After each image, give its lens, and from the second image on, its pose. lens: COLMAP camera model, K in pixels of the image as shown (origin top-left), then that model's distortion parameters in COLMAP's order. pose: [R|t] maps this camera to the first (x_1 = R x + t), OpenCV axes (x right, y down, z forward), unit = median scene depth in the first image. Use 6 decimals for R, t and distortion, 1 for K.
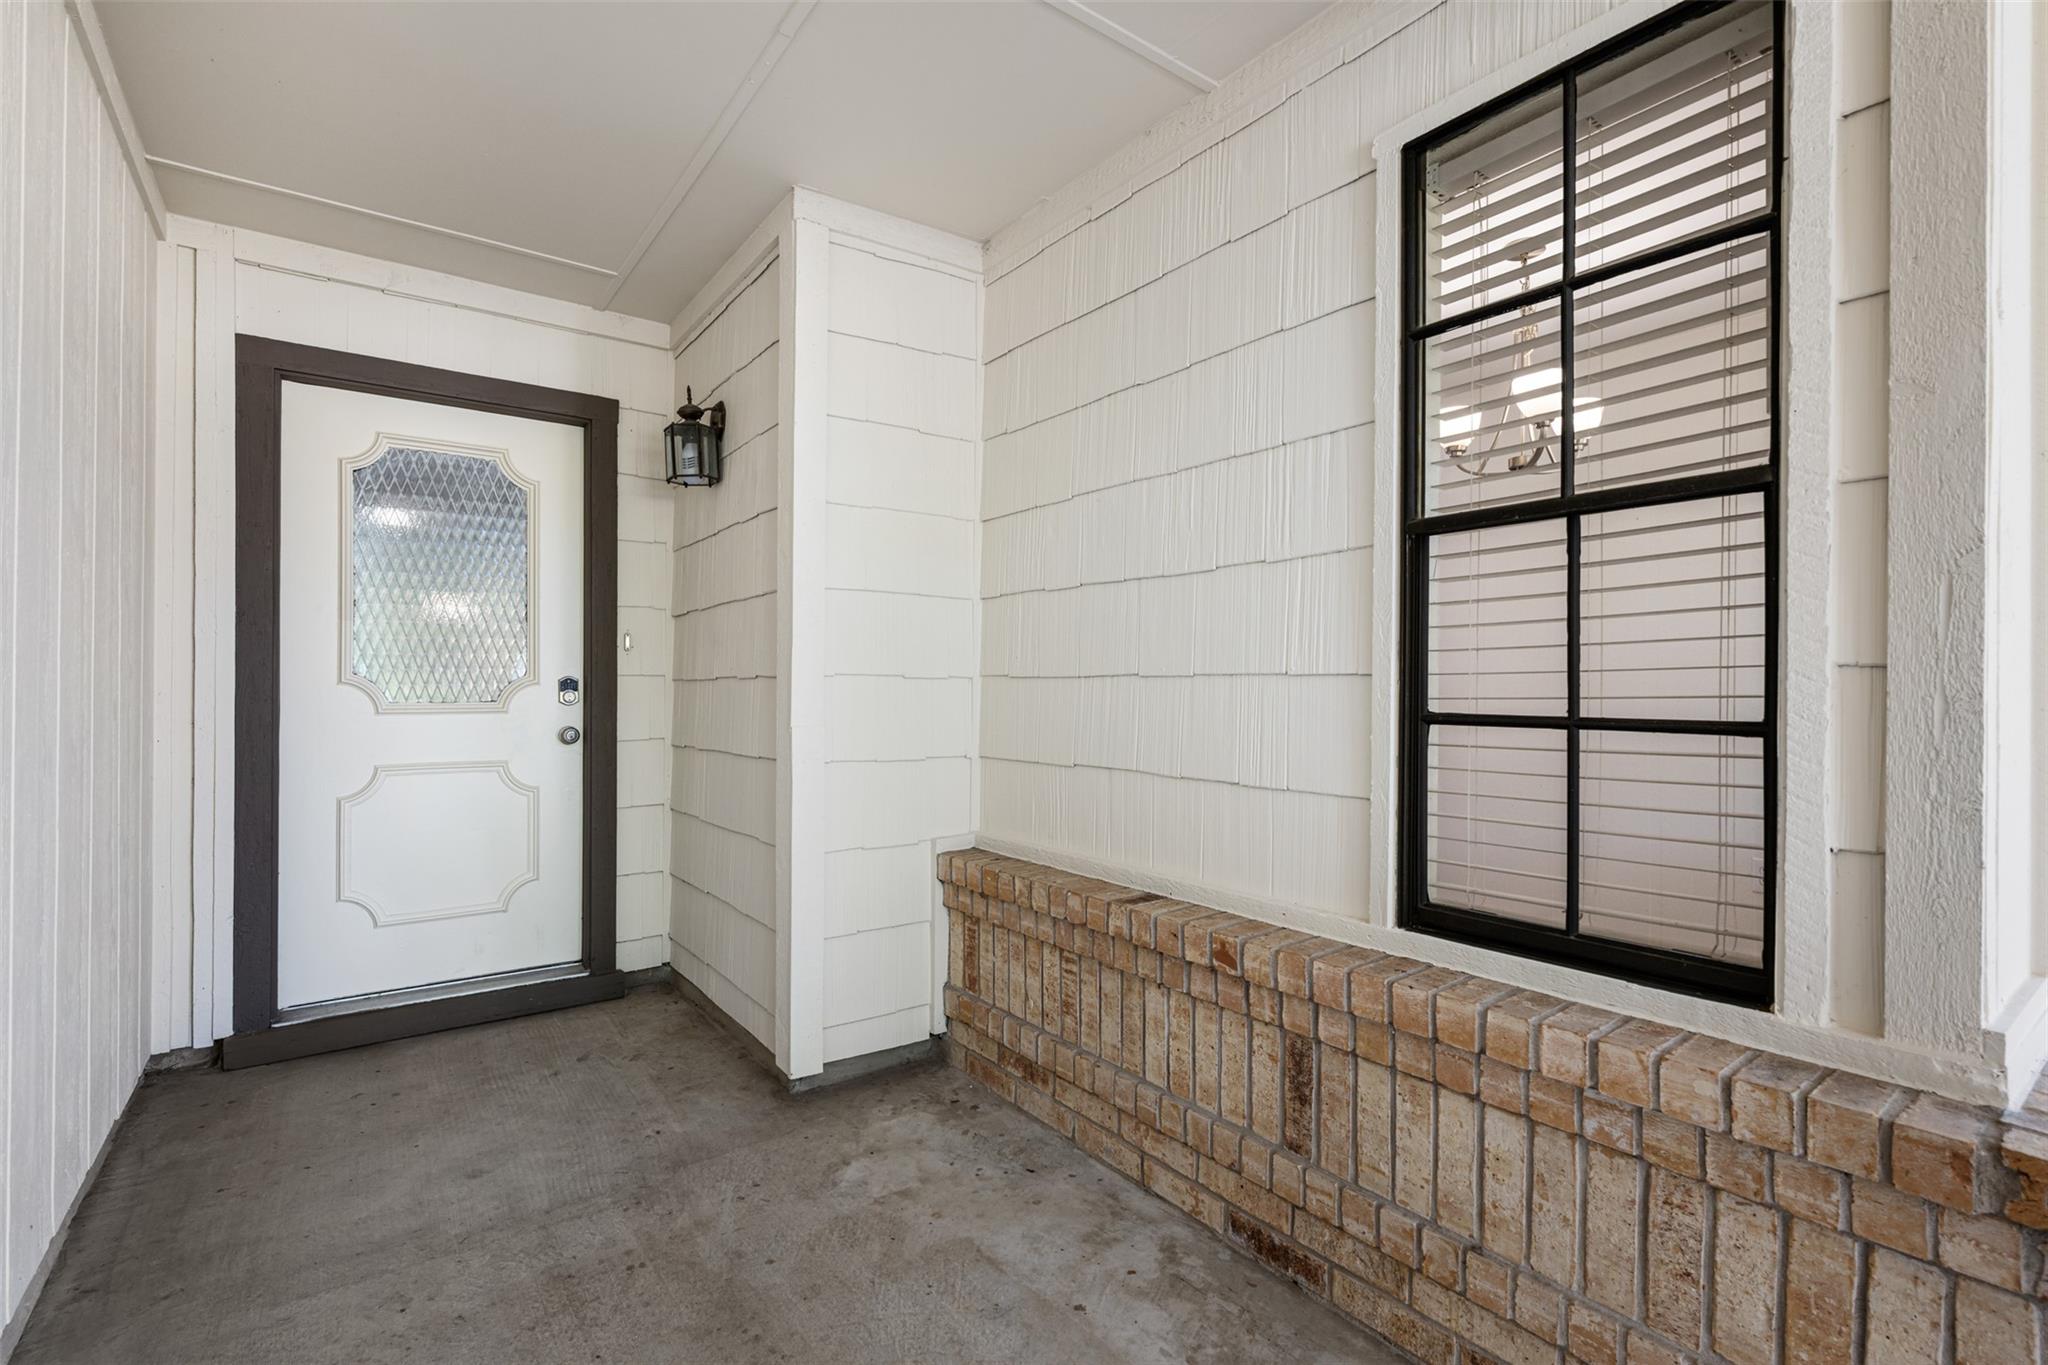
lens RADIAL K [[921.0, 0, 1022.0], [0, 921.0, 681.3], [0, 0, 1]] dist [-0.000683, 0.000522]
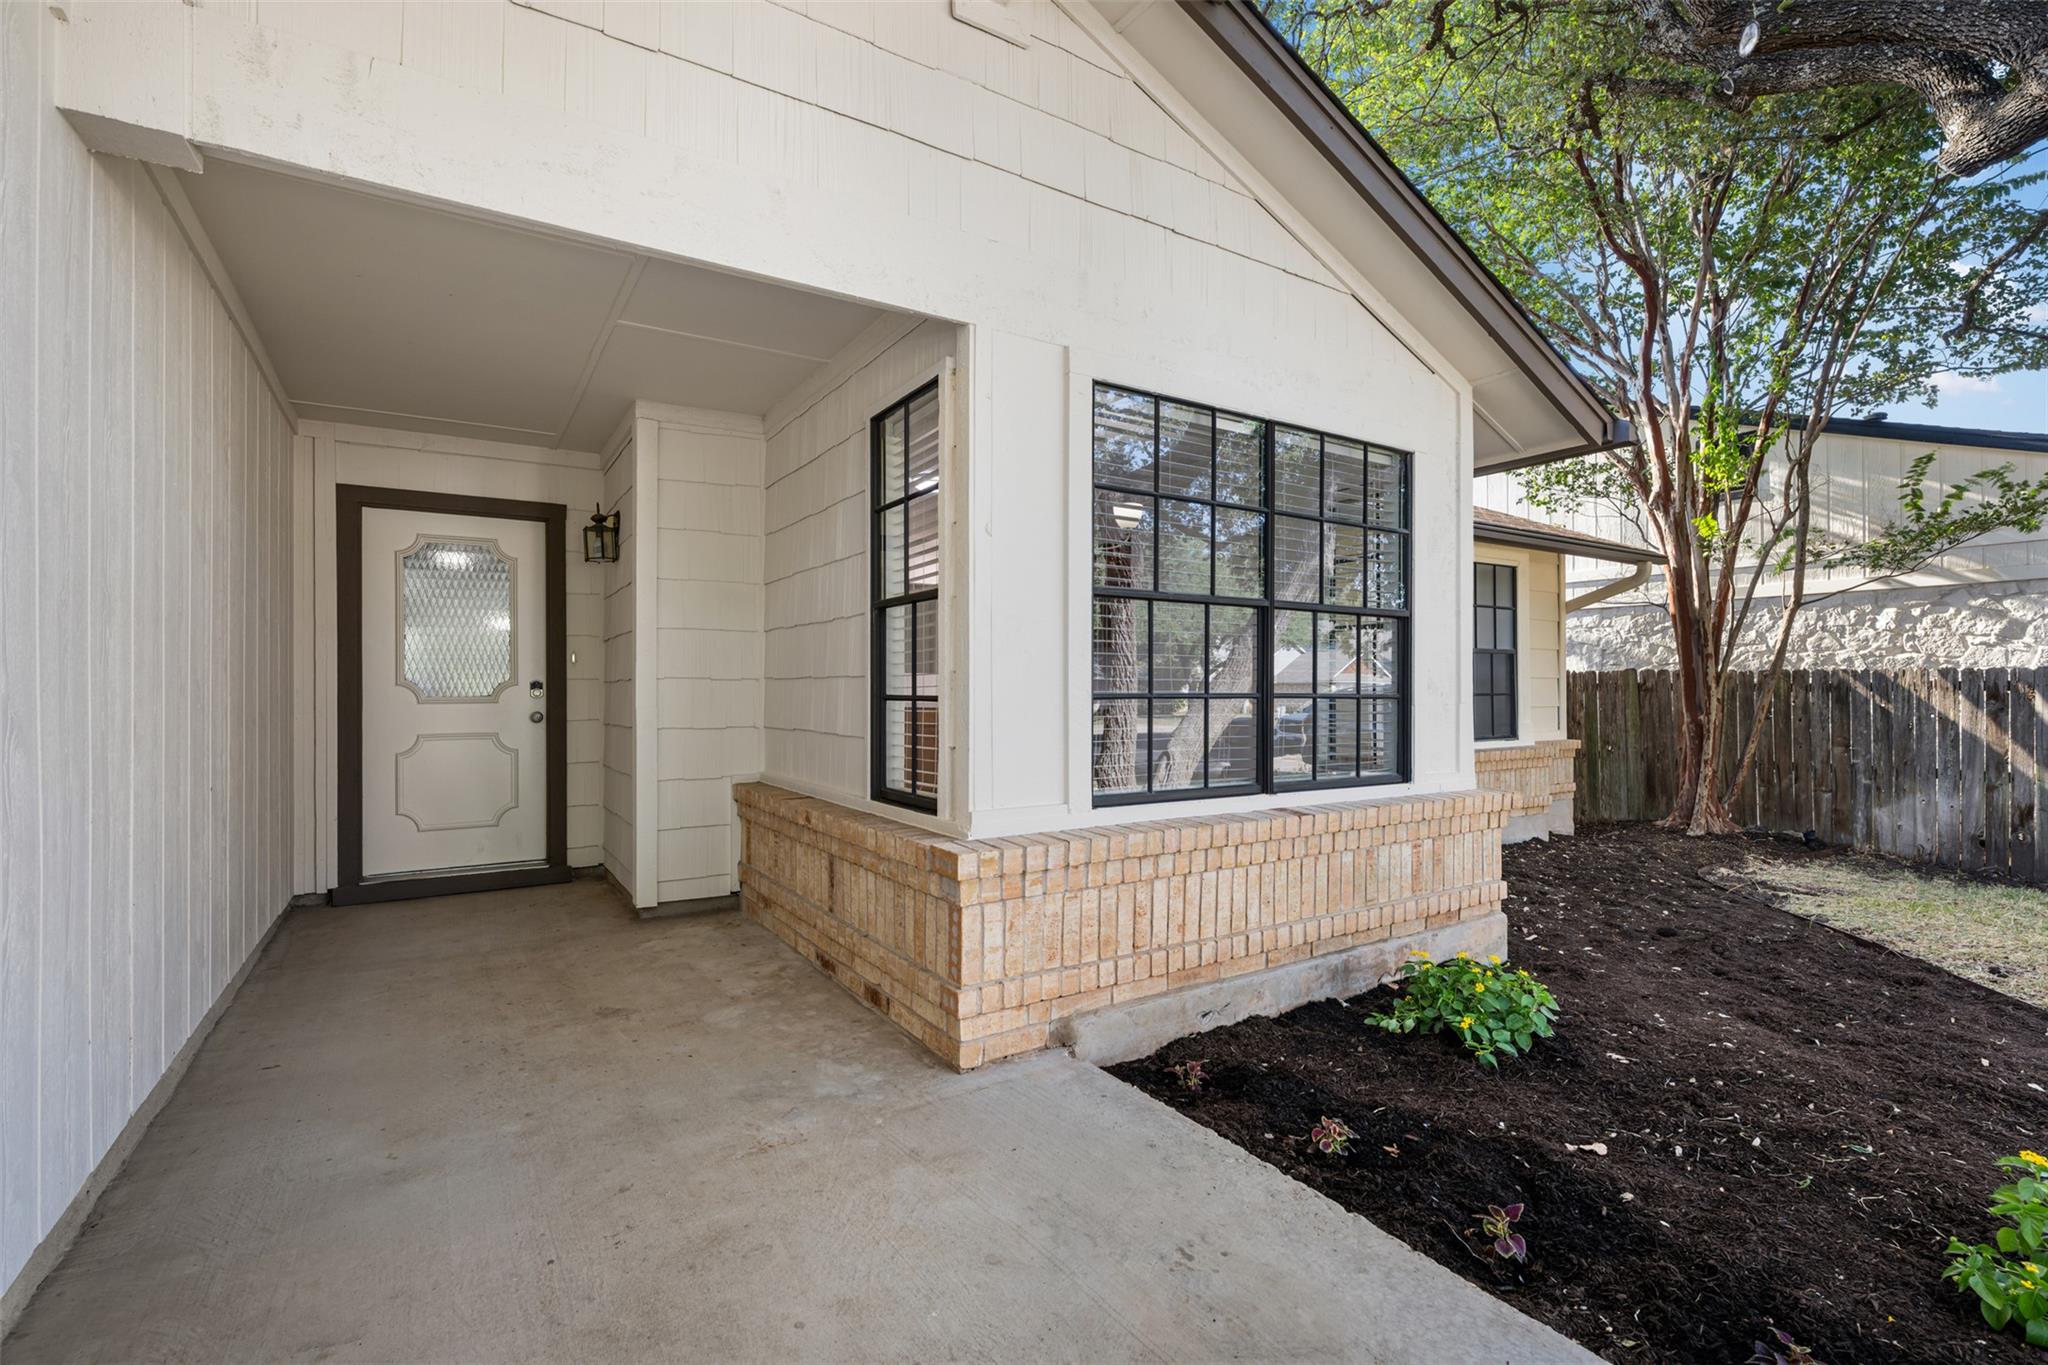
lens RADIAL K [[921.0, 0, 1026.0], [0, 921.0, 683.3], [0, 0, 1]] dist [-0.000683, 0.000522]
pose [[0.997545, -0.006328, -0.069746, 0.558071], [0.006457, 0.999978, 0.001614, 0.003854], [0.069734, -0.002061, 0.997563, -0.637025]]
